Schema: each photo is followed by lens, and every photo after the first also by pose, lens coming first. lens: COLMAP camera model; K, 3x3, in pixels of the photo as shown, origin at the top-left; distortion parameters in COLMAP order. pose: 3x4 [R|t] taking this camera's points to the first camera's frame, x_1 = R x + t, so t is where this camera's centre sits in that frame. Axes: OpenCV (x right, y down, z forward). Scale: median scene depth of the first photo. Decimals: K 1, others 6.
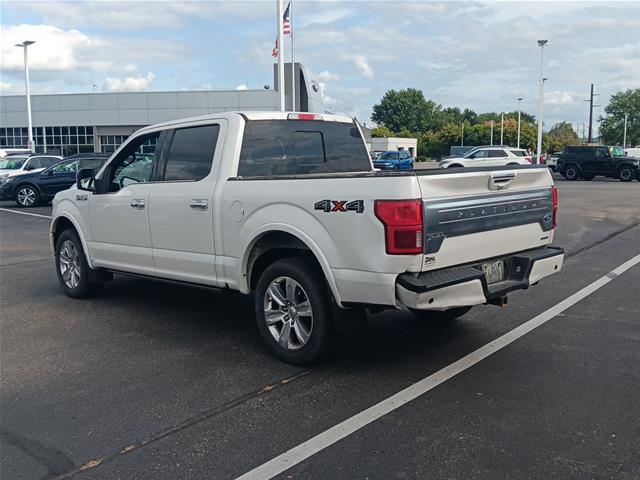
lens RADIAL K [[658.4, 0, 316.7], [0, 658.4, 240.3], [0, 0, 1]] dist [0.136193, -0.329672]
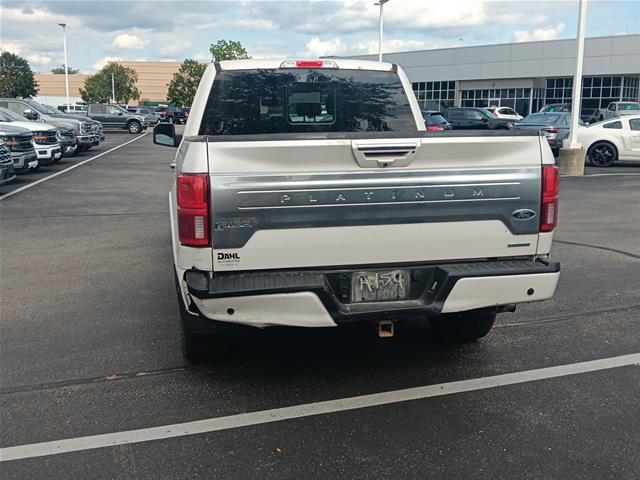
lens RADIAL K [[658.4, 0, 316.7], [0, 658.4, 240.3], [0, 0, 1]] dist [0.136193, -0.329672]
pose [[0.838874, 0.113448, -0.532373, 0.562964], [-0.078036, 0.993002, 0.088643, -0.054096], [0.538703, -0.032816, 0.841856, 0.375330]]
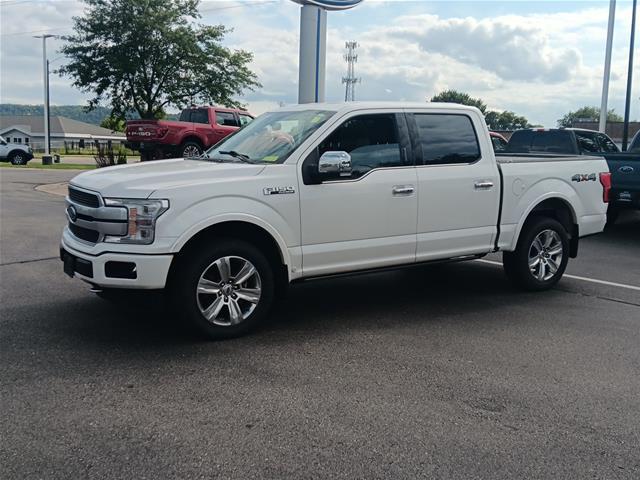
lens RADIAL K [[658.4, 0, 316.7], [0, 658.4, 240.3], [0, 0, 1]] dist [0.136193, -0.329672]
pose [[0.200657, -0.118508, 0.972467, -1.576575], [0.094741, 0.990351, 0.101139, -0.117484], [-0.975070, 0.071838, 0.209948, 1.199906]]
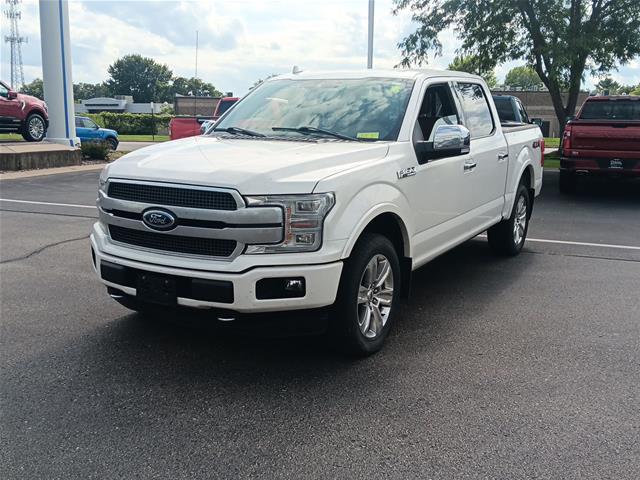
lens RADIAL K [[658.4, 0, 316.7], [0, 658.4, 240.3], [0, 0, 1]] dist [0.136193, -0.329672]
pose [[-0.262092, -0.163349, 0.951118, -1.395422], [0.113533, 0.973507, 0.198479, -0.201784], [-0.958341, 0.160003, -0.236603, 1.839192]]
